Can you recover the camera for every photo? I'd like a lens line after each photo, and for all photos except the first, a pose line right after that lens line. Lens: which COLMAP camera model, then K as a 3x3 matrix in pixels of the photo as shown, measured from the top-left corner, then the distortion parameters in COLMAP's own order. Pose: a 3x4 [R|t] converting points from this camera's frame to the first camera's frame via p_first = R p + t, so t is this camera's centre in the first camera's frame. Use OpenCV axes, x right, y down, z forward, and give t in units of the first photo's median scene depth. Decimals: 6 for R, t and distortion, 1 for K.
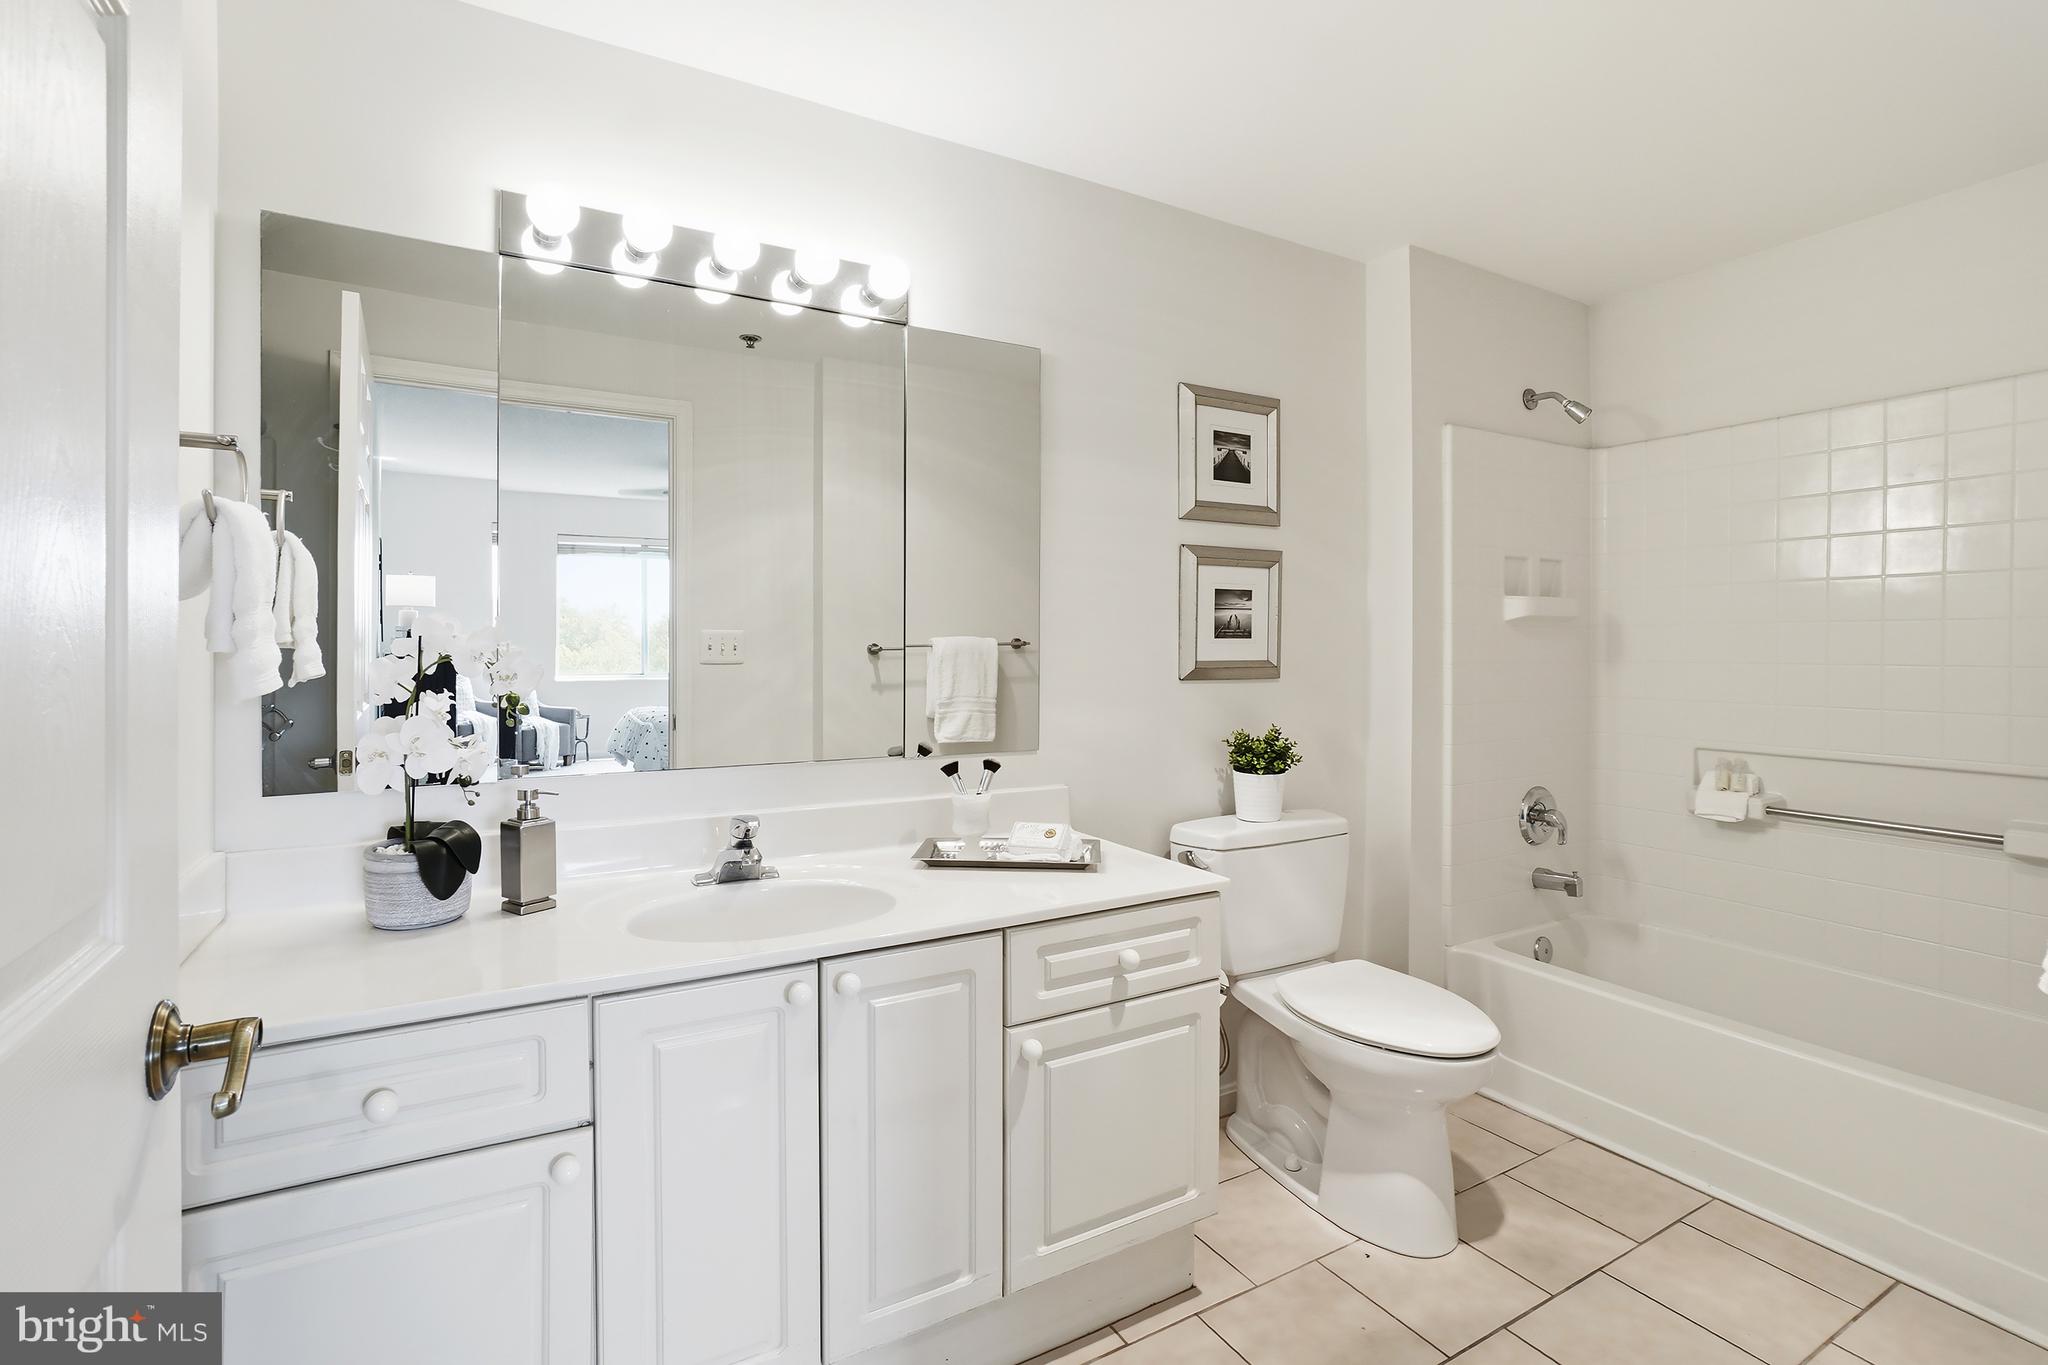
lens RADIAL K [[921.0, 0, 1014.7], [0, 921.0, 668.0], [0, 0, 1]] dist [-0.054248, 0.004852]
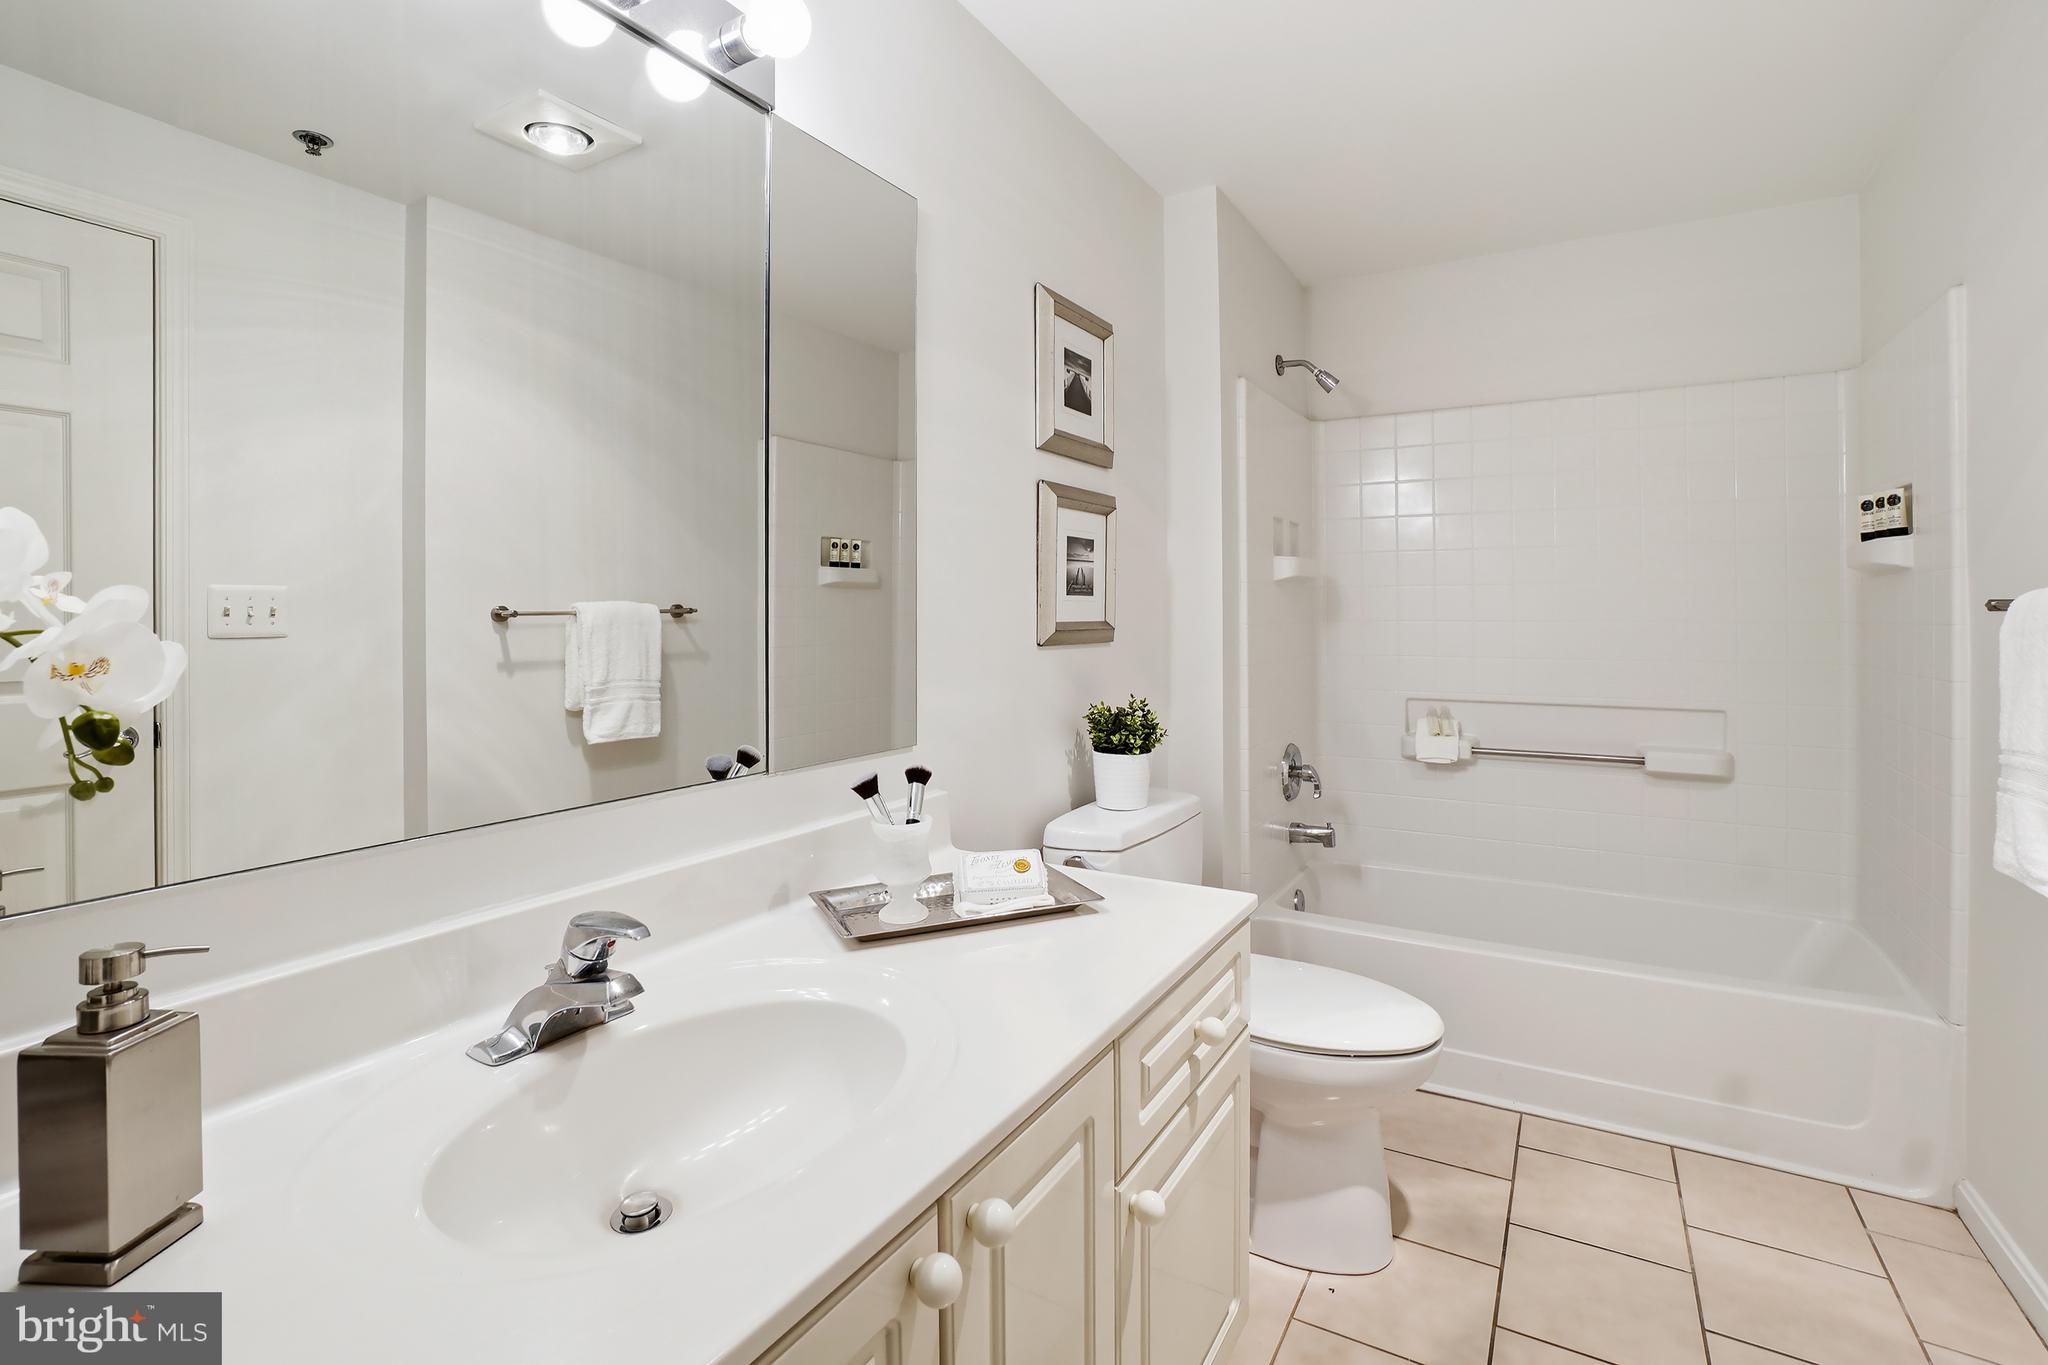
lens RADIAL K [[921.0, 0, 1031.8], [0, 921.0, 627.2], [0, 0, 1]] dist [-0.054248, 0.004852]
pose [[0.867366, -0.010793, 0.497553, -0.225018], [0.016419, 0.999841, -0.006933, 0.002012], [-0.497399, 0.014183, 0.867406, 0.284566]]
